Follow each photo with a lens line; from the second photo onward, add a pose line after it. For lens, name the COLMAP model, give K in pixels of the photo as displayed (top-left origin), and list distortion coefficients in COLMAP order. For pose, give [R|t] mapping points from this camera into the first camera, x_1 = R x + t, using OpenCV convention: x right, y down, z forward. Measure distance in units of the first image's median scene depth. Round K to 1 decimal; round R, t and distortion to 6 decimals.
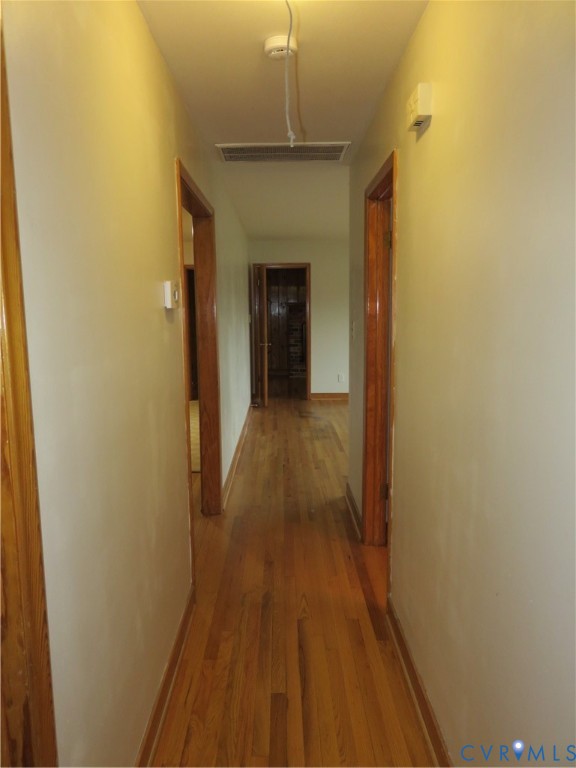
lens RADIAL K [[579.9, 0, 288.0], [0, 579.9, 384.0], [0, 0, 1]] dist [0.005140, 0.000758]
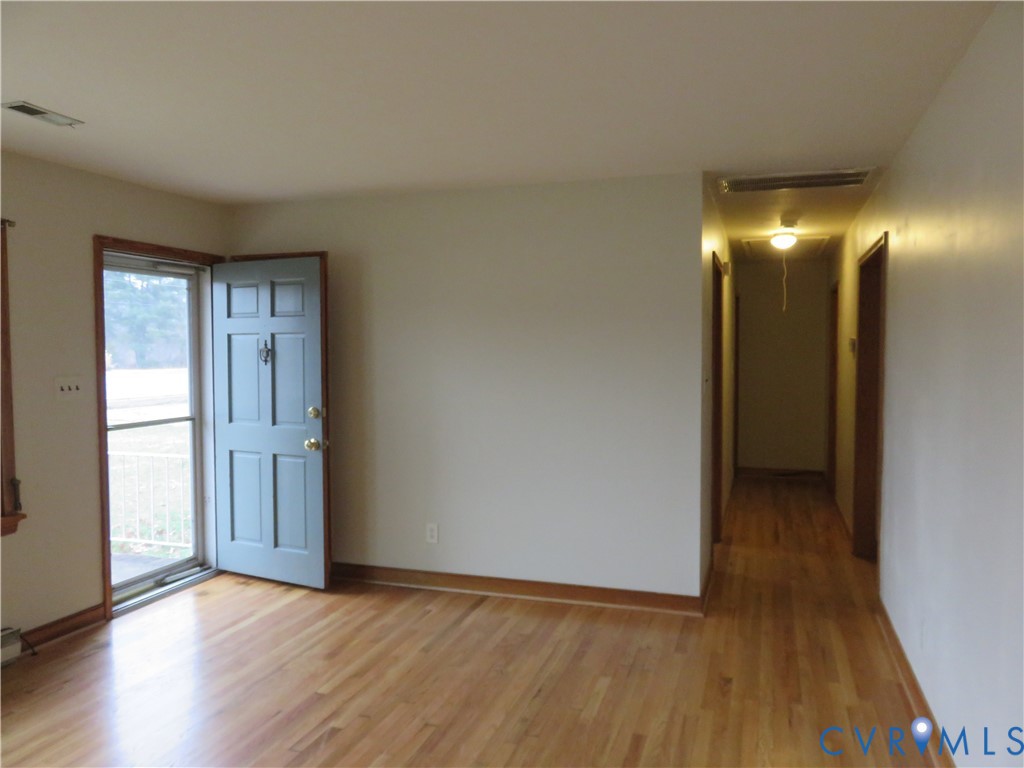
lens RADIAL K [[773.2, 0, 512.0], [0, 773.2, 384.0], [0, 0, 1]] dist [0.005140, 0.000758]
pose [[-0.944555, 0.004383, 0.328324, 0.005948], [0.061240, 0.984718, 0.163036, -0.232323], [-0.322592, 0.174102, -0.930389, 1.729341]]
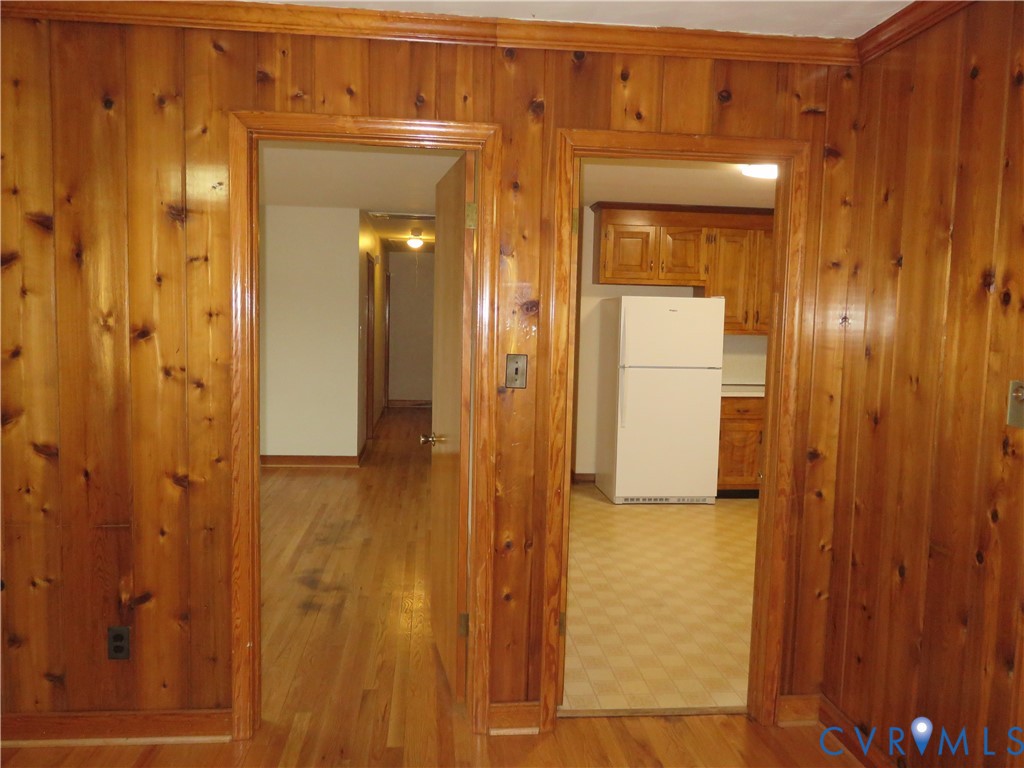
lens RADIAL K [[773.2, 0, 512.0], [0, 773.2, 384.0], [0, 0, 1]] dist [0.005140, 0.000758]
pose [[-0.995742, -0.010942, -0.091528, -0.064822], [-0.030648, 0.975742, 0.216770, -0.308959], [0.086936, 0.218652, -0.971923, 2.331489]]
